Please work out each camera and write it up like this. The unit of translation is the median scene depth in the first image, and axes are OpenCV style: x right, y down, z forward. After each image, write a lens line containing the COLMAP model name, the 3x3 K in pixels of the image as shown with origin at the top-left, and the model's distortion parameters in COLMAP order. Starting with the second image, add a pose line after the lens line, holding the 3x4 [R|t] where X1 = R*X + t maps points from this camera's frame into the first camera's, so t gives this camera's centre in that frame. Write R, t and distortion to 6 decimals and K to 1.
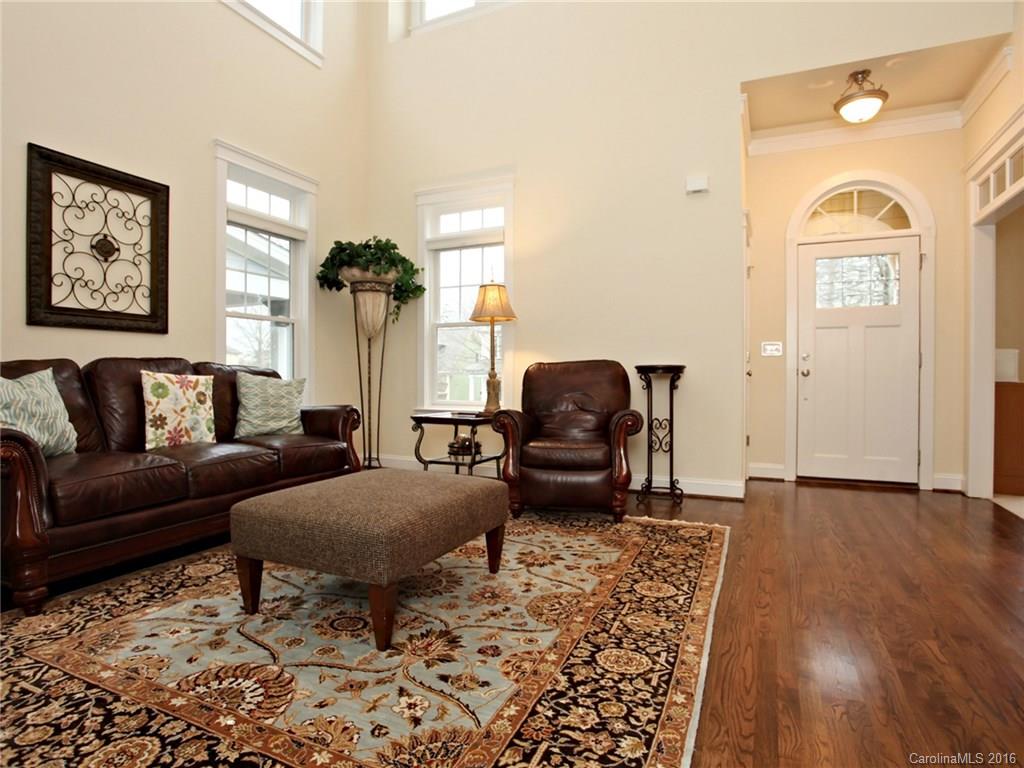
lens RADIAL K [[560.6, 0, 504.5], [0, 560.6, 379.1], [0, 0, 1]] dist [-0.066045, 0.016681]
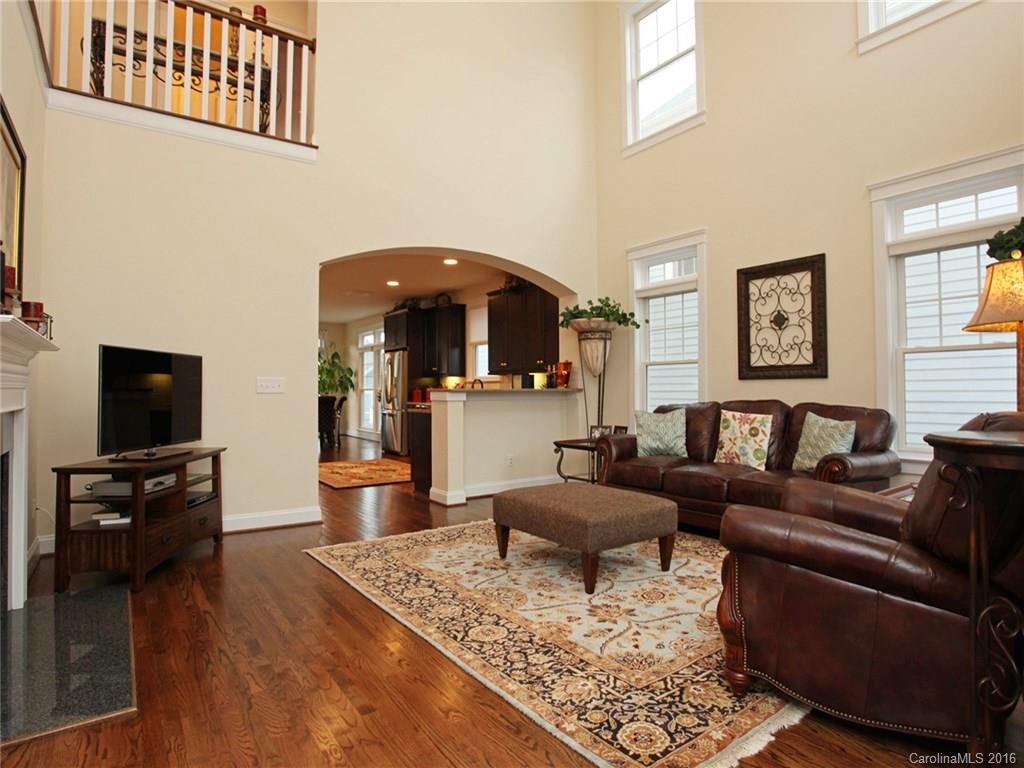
lens RADIAL K [[560.6, 0, 527.9], [0, 560.6, 386.7], [0, 0, 1]] dist [-0.066045, 0.016681]
pose [[-0.463527, -0.005046, -0.886068, 1.031043], [-0.000438, 0.999985, -0.005466, -0.078344], [0.886082, -0.002146, -0.463523, 1.359887]]
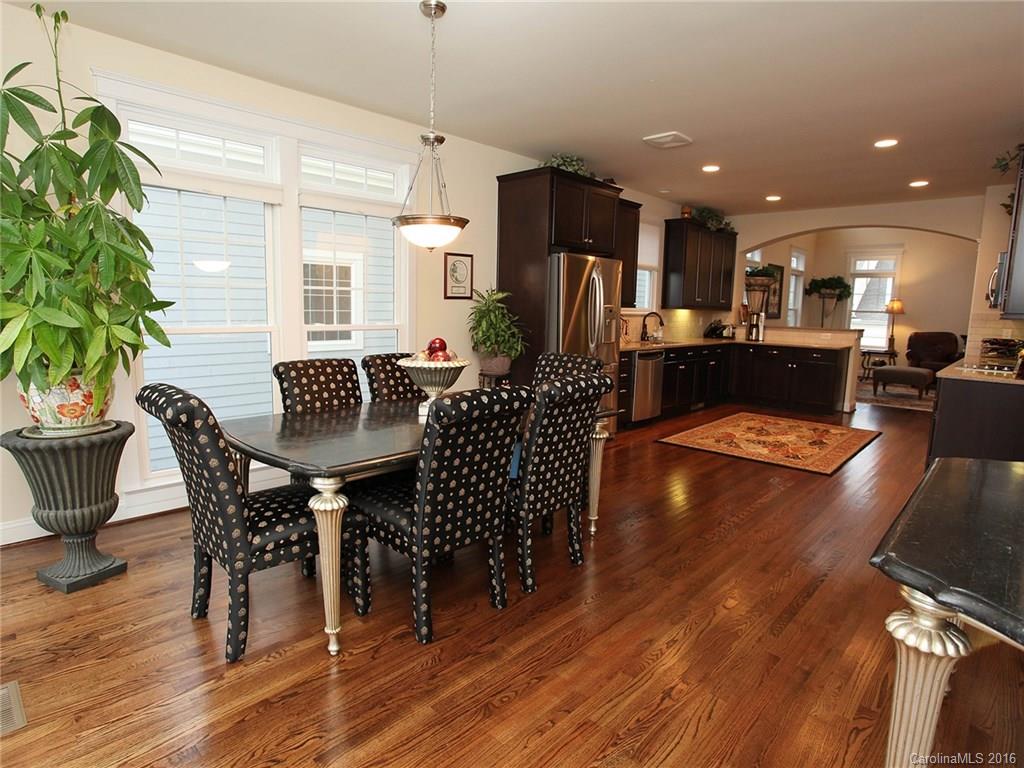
lens RADIAL K [[560.6, 0, 501.0], [0, 560.6, 384.1], [0, 0, 1]] dist [-0.066045, 0.016681]
pose [[0.947127, 0.060445, -0.315114, -1.469145], [-0.018543, 0.990765, 0.134315, -0.144533], [0.320322, -0.121370, 0.939501, -3.057622]]
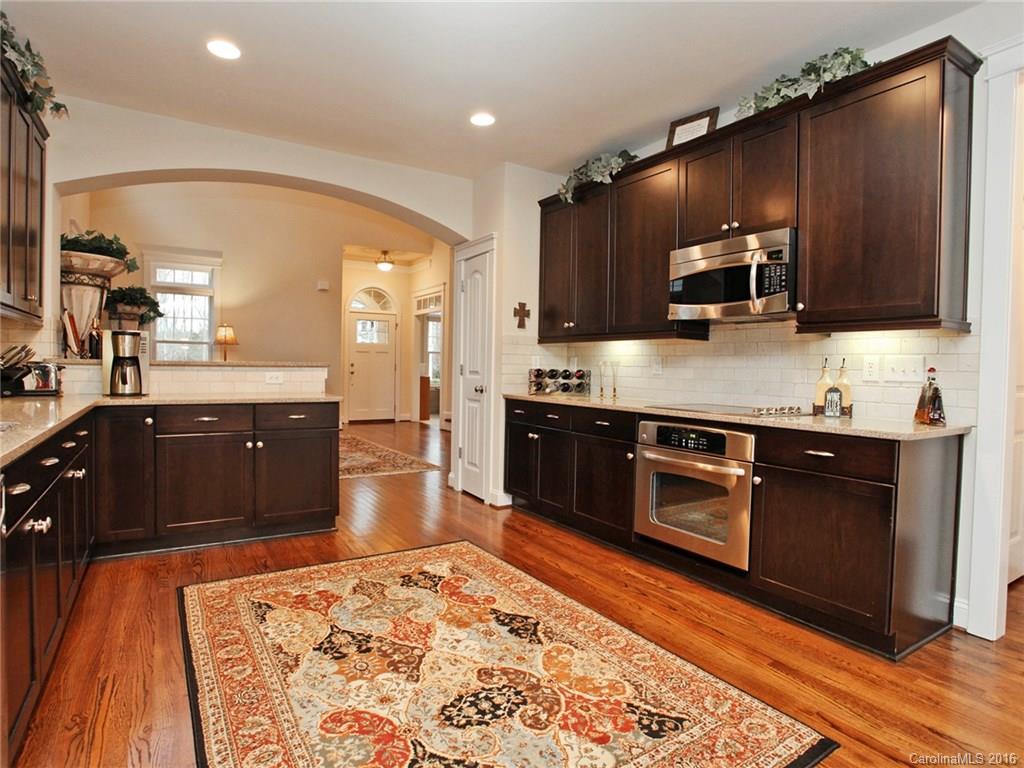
lens RADIAL K [[560.6, 0, 511.1], [0, 560.6, 384.1], [0, 0, 1]] dist [-0.066045, 0.016681]
pose [[0.529335, -0.020119, 0.848174, -1.720731], [-0.014426, 0.999361, 0.032709, -0.082768], [-0.848290, -0.029549, 0.528706, -1.211632]]
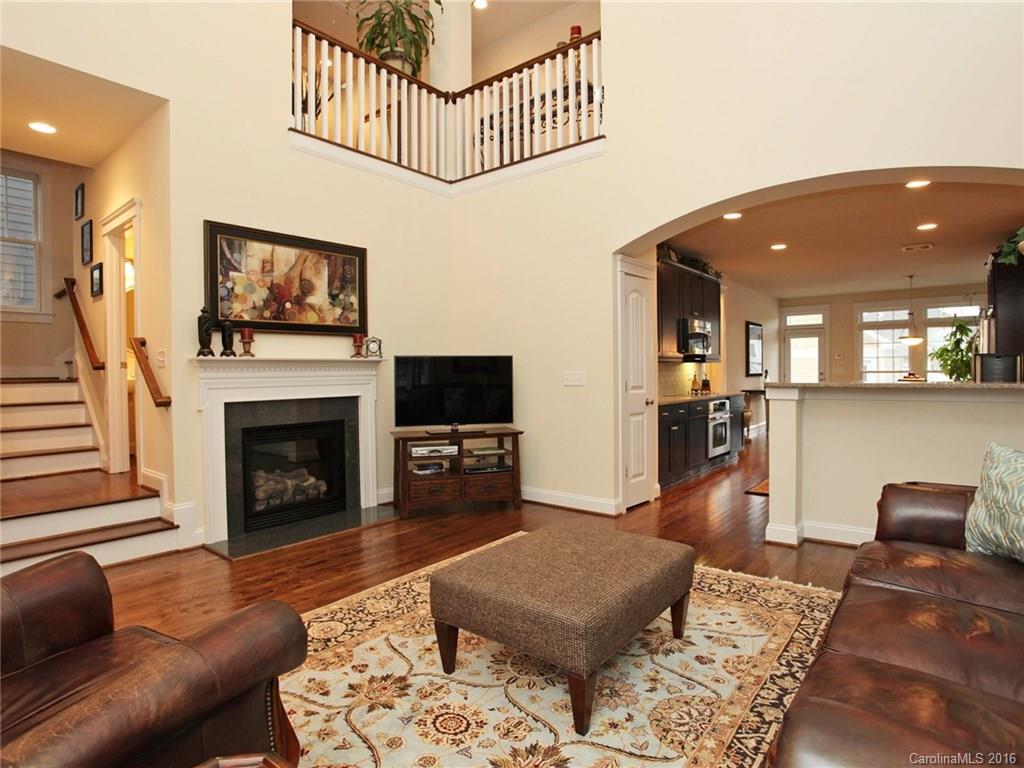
lens RADIAL K [[560.6, 0, 512.4], [0, 560.6, 386.2], [0, 0, 1]] dist [-0.066045, 0.016681]
pose [[-0.974191, 0.005770, 0.225651, -0.297795], [0.012125, 0.999568, 0.026789, -0.117283], [-0.225399, 0.028833, -0.973840, 1.719510]]
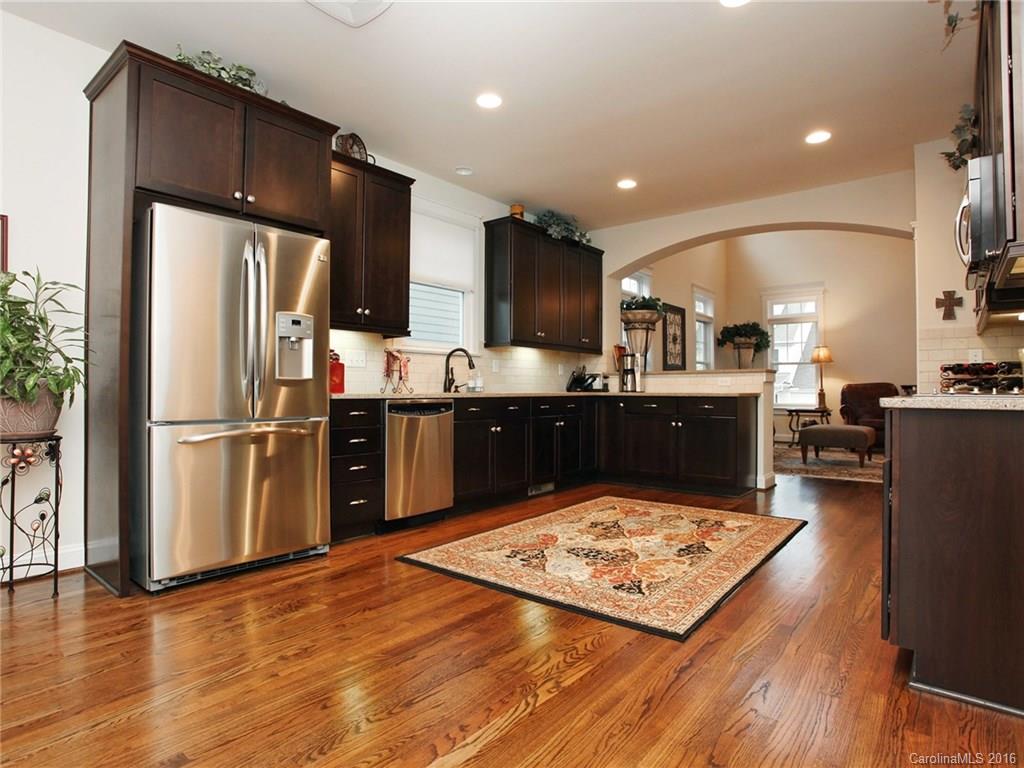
lens RADIAL K [[560.6, 0, 509.4], [0, 560.6, 381.6], [0, 0, 1]] dist [-0.066045, 0.016681]
pose [[0.971873, -0.004633, -0.235459, -1.078256], [0.000580, 0.999851, -0.017278, -0.007858], [0.235504, 0.016656, 0.971731, -2.004990]]
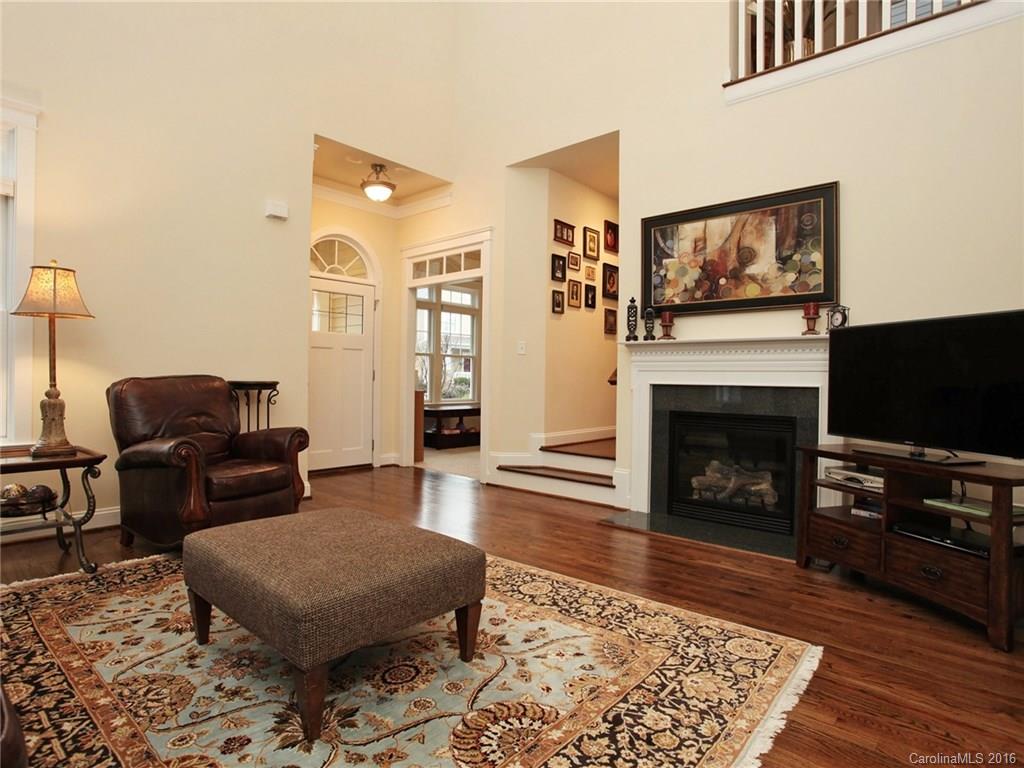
lens RADIAL K [[560.6, 0, 514.0], [0, 560.6, 387.3], [0, 0, 1]] dist [-0.066045, 0.016681]
pose [[0.268580, -0.013280, 0.963166, -0.853790], [-0.013443, 0.999756, 0.017533, -0.057170], [-0.963164, -0.017657, 0.268336, 0.416086]]
